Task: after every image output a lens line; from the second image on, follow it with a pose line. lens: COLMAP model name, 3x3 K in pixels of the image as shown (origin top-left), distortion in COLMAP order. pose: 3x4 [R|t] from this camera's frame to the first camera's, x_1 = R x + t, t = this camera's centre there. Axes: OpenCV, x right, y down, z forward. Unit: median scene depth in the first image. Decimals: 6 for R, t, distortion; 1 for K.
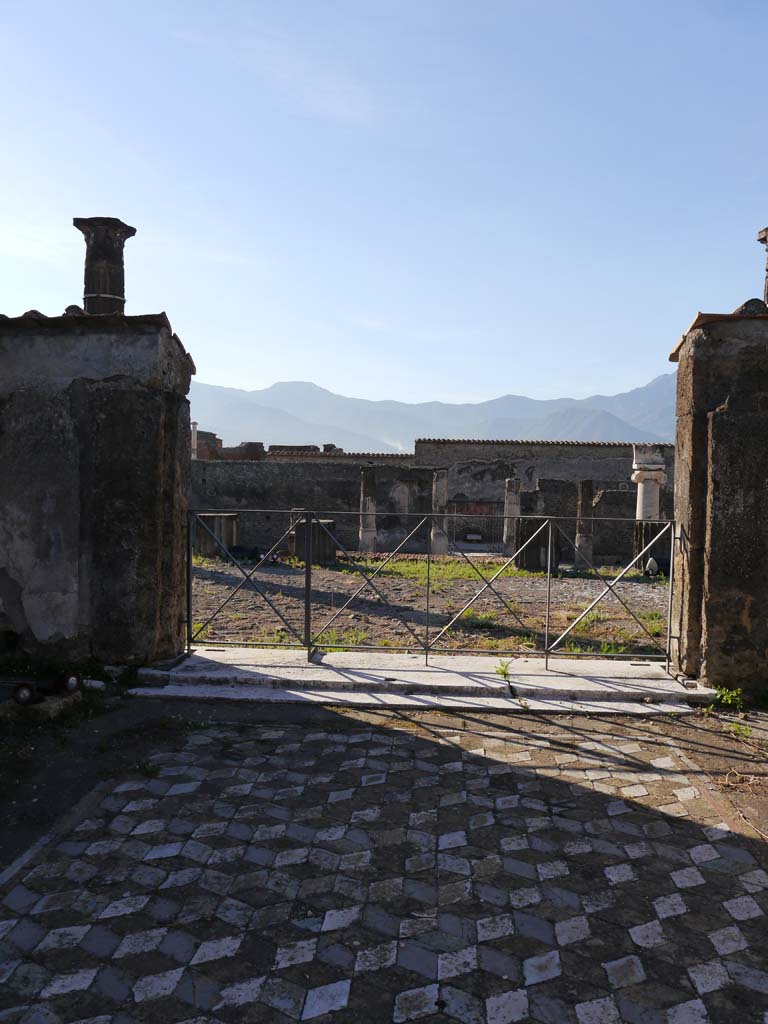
lens RADIAL K [[846.2, 0, 386.6], [0, 846.2, 516.8], [0, 0, 1]] dist [-0.045720, 0.031488]
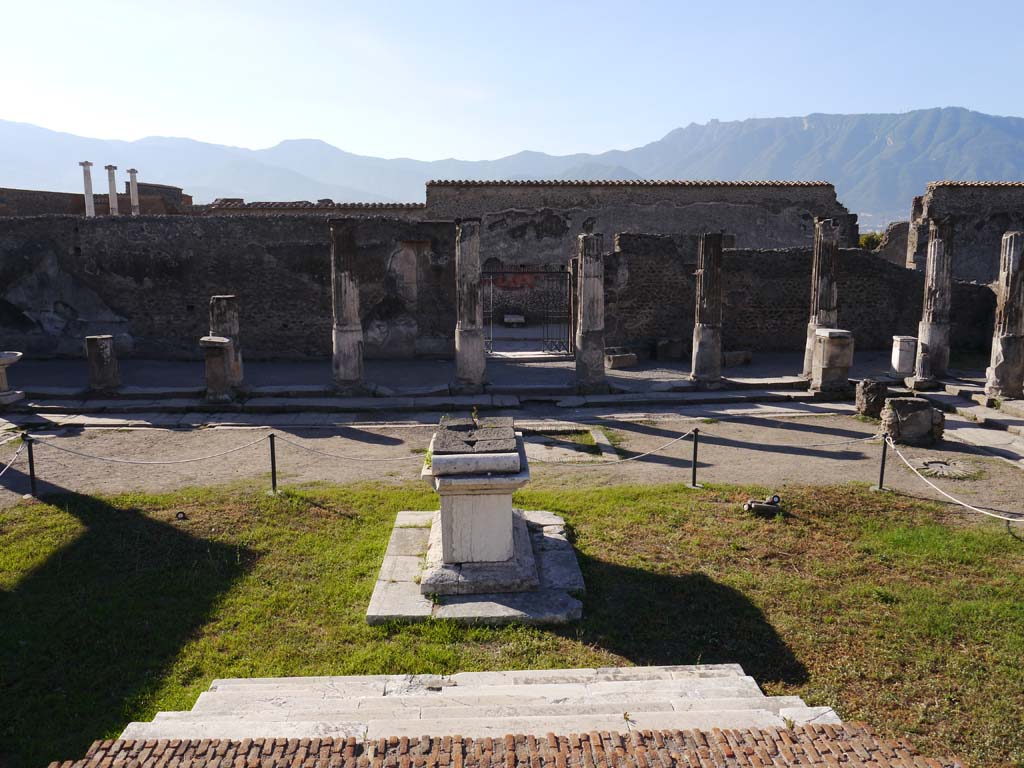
lens RADIAL K [[846.2, 0, 509.9], [0, 846.2, 379.5], [0, 0, 1]] dist [-0.045720, 0.031488]
pose [[0.992206, -0.042377, 0.117184, 0.017239], [0.027986, 0.992156, 0.121836, -0.015222], [-0.121428, -0.117607, 0.985608, 0.357562]]
